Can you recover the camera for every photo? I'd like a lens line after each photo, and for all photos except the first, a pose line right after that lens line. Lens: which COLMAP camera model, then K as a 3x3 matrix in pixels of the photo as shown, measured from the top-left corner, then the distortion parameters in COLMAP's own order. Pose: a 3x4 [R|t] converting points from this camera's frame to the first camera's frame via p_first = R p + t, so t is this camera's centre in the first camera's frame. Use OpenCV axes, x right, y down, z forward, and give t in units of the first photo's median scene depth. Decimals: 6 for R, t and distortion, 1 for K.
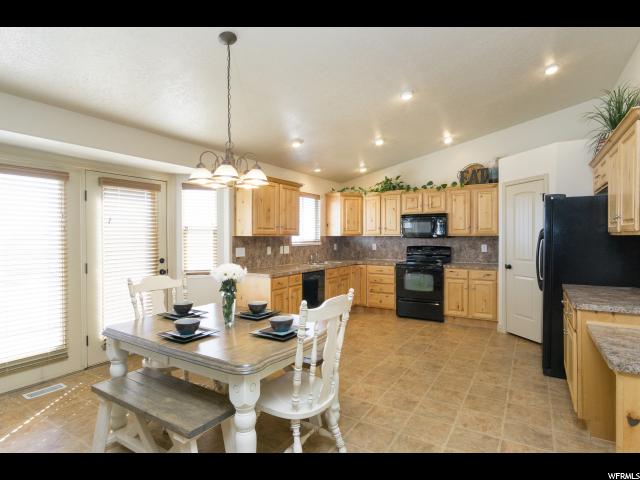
lens RADIAL K [[342.6, 0, 315.6], [0, 342.6, 241.9], [0, 0, 1]] dist [-0.007700, 0.005735]
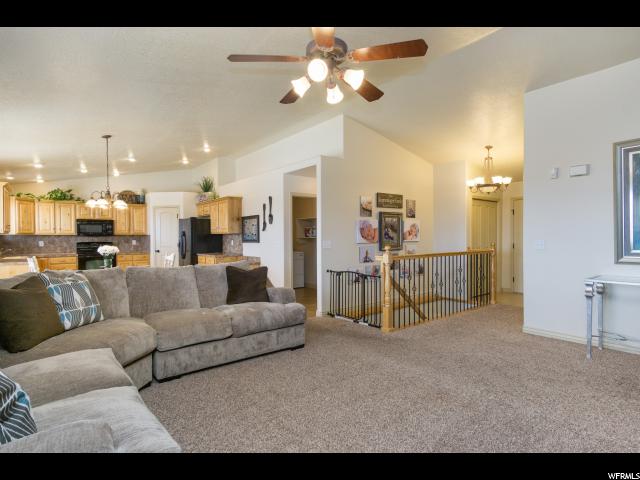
lens RADIAL K [[342.6, 0, 325.7], [0, 342.6, 242.3], [0, 0, 1]] dist [-0.007700, 0.005735]
pose [[0.323155, -0.014427, 0.946236, -0.787086], [0.021041, 0.999746, 0.008057, 0.024472], [-0.946112, 0.017306, 0.323377, -0.412103]]
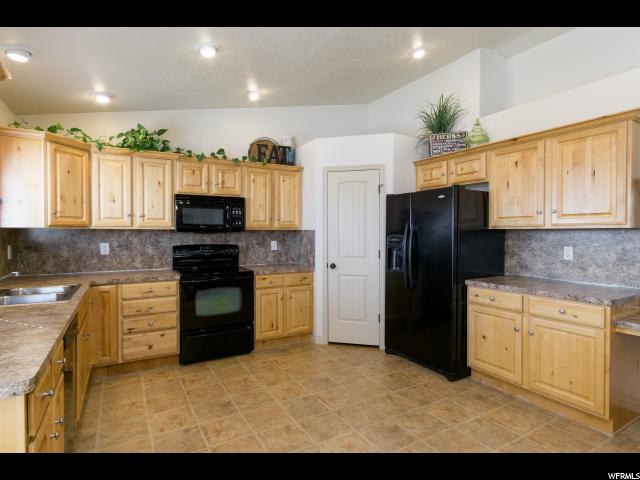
lens RADIAL K [[342.6, 0, 319.3], [0, 342.6, 238.7], [0, 0, 1]] dist [-0.007700, 0.005735]
pose [[0.465693, -0.011662, 0.884870, -0.184833], [0.012678, 0.999898, 0.006506, -0.001663], [-0.884856, 0.008188, 0.465794, 0.541408]]
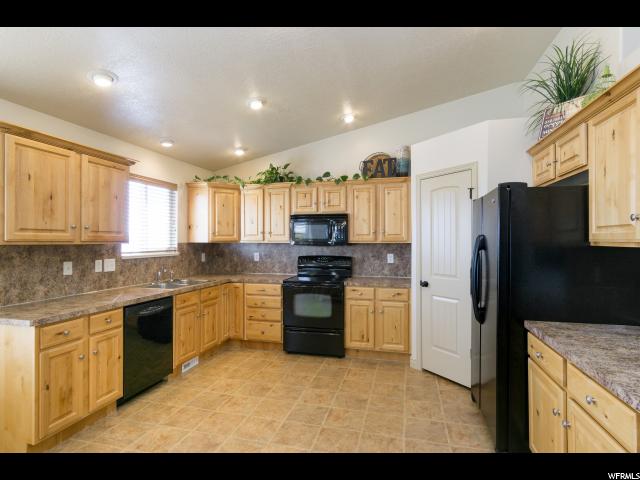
lens RADIAL K [[342.6, 0, 317.8], [0, 342.6, 240.3], [0, 0, 1]] dist [-0.007700, 0.005735]
pose [[0.954242, 0.003174, 0.299017, 0.091099], [0.002270, 0.999838, -0.017859, -0.010617], [-0.299026, 0.017721, 0.954081, 0.290956]]
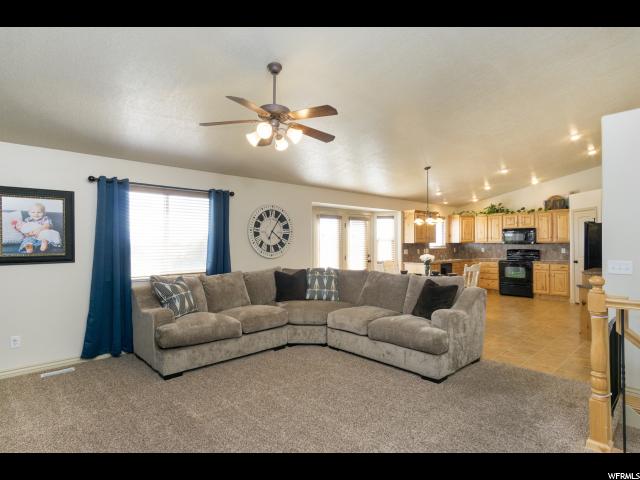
lens RADIAL K [[342.6, 0, 311.1], [0, 342.6, 241.0], [0, 0, 1]] dist [-0.007700, 0.005735]
pose [[0.963084, -0.002770, -0.269187, -0.181640], [-0.002763, 0.999793, -0.020174, 0.009088], [0.269187, 0.020173, 0.962877, -0.782798]]
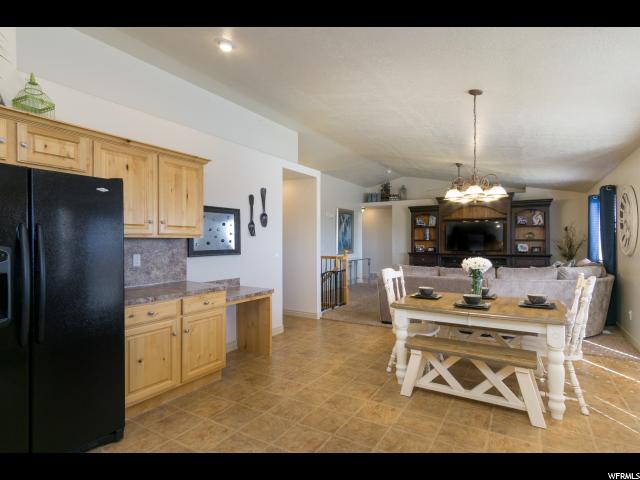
lens RADIAL K [[342.6, 0, 319.7], [0, 342.6, 239.5], [0, 0, 1]] dist [-0.007700, 0.005735]
pose [[-0.999906, 0.003875, -0.013131, 0.170361], [0.003758, 0.999953, 0.008898, -0.009786], [0.013165, 0.008848, -0.999874, 1.035270]]
